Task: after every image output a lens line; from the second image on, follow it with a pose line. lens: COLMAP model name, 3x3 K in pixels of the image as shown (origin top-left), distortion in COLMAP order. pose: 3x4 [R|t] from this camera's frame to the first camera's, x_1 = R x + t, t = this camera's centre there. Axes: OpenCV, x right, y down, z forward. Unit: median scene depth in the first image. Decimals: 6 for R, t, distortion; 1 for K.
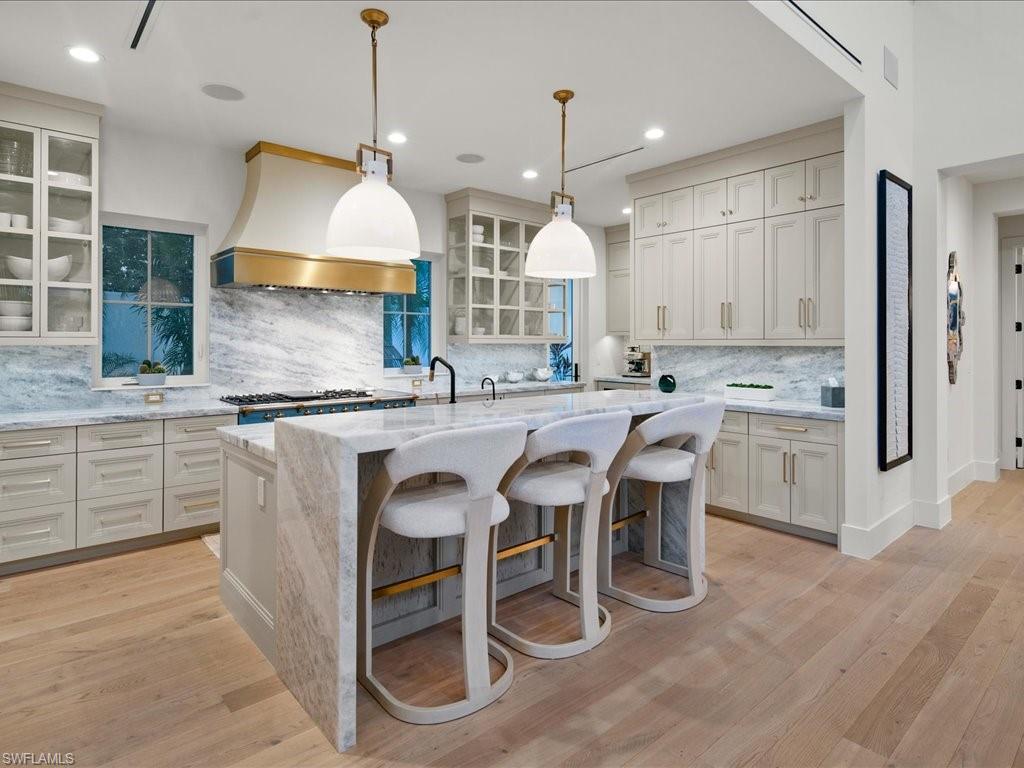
lens RADIAL K [[569.1, 0, 509.5], [0, 569.1, 339.2], [0, 0, 1]] dist [-0.000555, -0.000345]
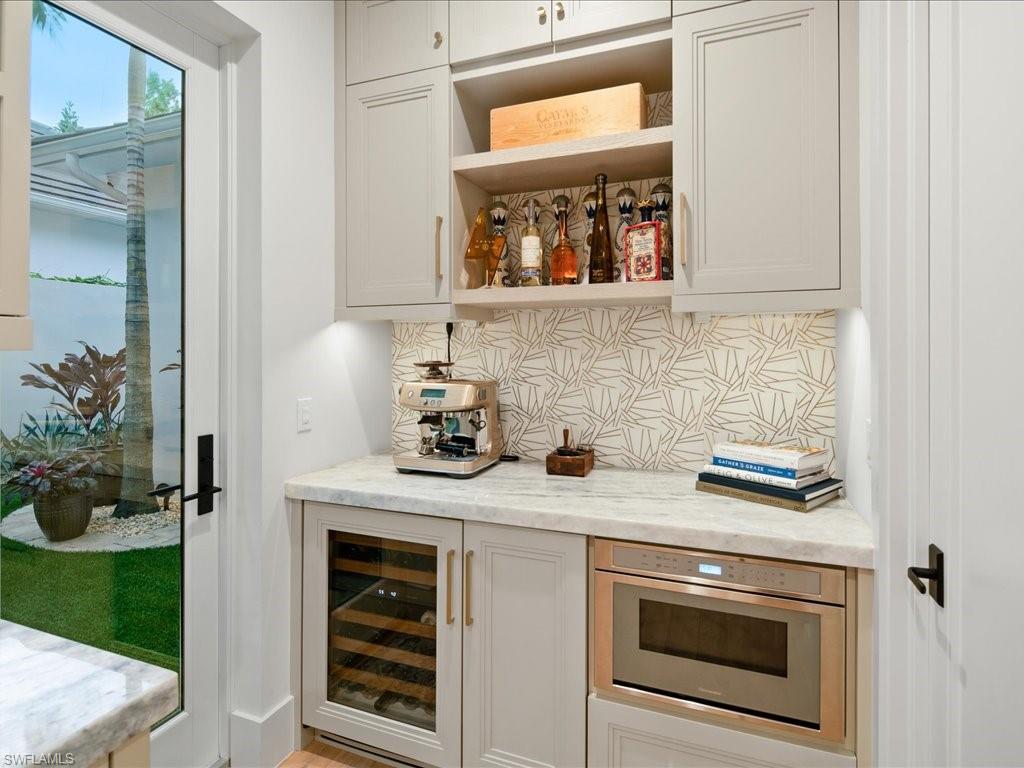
lens RADIAL K [[569.1, 0, 509.5], [0, 569.1, 339.2], [0, 0, 1]] dist [-0.000555, -0.000345]
pose [[0.885025, 0.004776, 0.465519, 0.185094], [-0.001840, 0.999975, -0.006760, 0.006426], [-0.465540, 0.005126, 0.885012, 1.138435]]
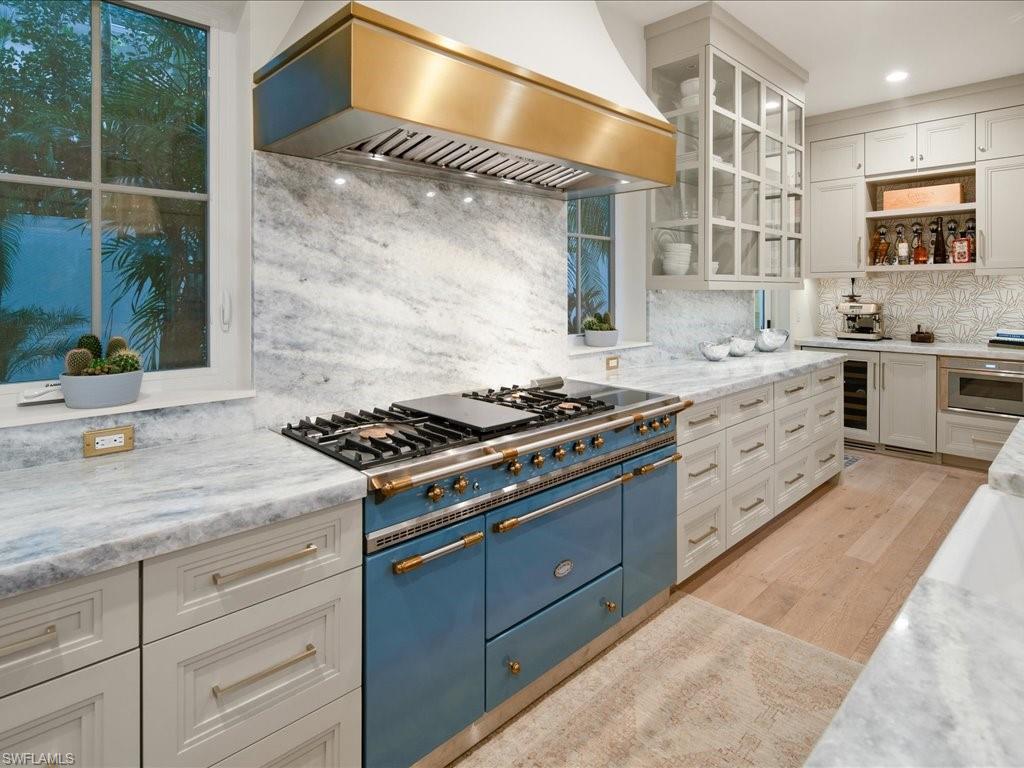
lens RADIAL K [[565.9, 0, 507.6], [0, 565.9, 289.0], [0, 0, 1]] dist [-0.000848, -0.000413]
pose [[0.999005, -0.001477, 0.044564, -0.336914], [0.001288, 0.999990, 0.004291, 0.004628], [-0.044570, -0.004229, 0.998997, 0.547470]]
